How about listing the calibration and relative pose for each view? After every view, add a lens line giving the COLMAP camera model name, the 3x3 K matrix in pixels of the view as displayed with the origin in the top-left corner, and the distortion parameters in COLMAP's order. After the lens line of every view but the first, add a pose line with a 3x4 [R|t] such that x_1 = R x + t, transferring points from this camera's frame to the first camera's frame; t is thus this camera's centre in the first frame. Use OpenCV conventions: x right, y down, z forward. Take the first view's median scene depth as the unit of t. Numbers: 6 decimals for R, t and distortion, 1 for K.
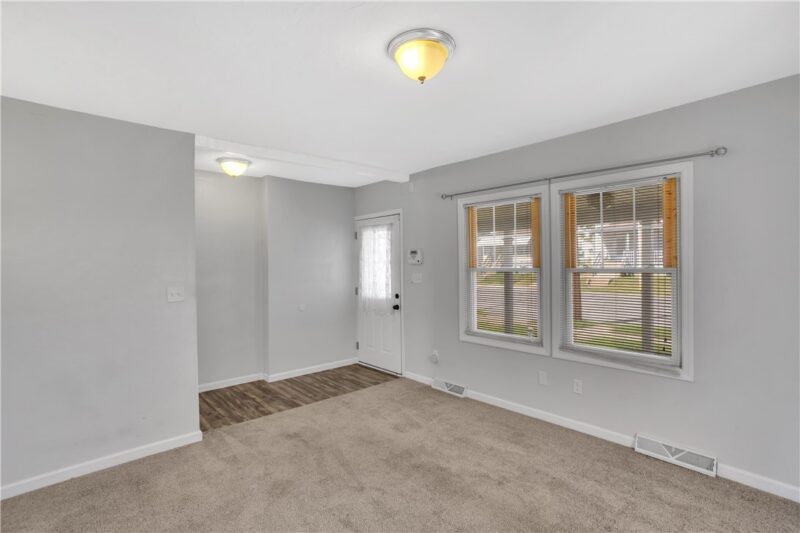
lens RADIAL K [[380.6, 0, 395.6], [0, 380.6, 264.8], [0, 0, 1]] dist [-0.057194, 0.038850]
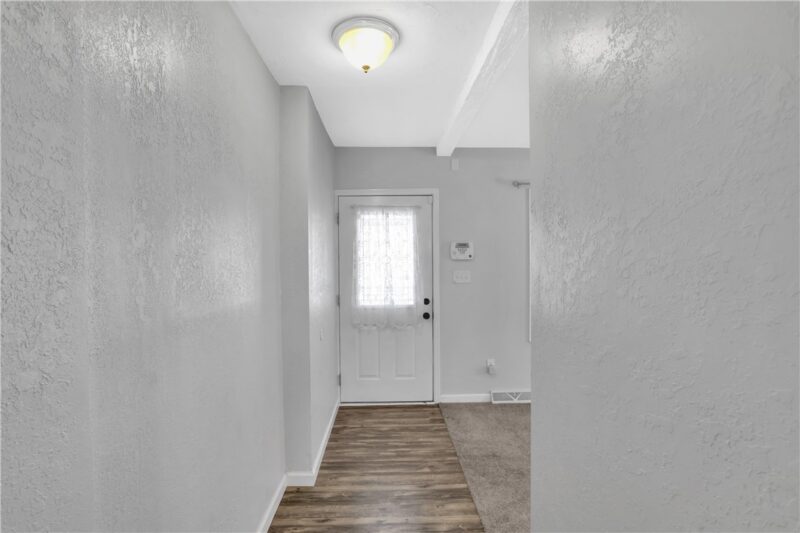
lens RADIAL K [[380.6, 0, 395.6], [0, 380.6, 264.8], [0, 0, 1]] dist [-0.057194, 0.038850]
pose [[0.648290, -0.005185, 0.761376, -0.631041], [0.005923, 0.999981, 0.001766, 0.006525], [-0.761370, 0.003365, 0.648308, 0.555446]]
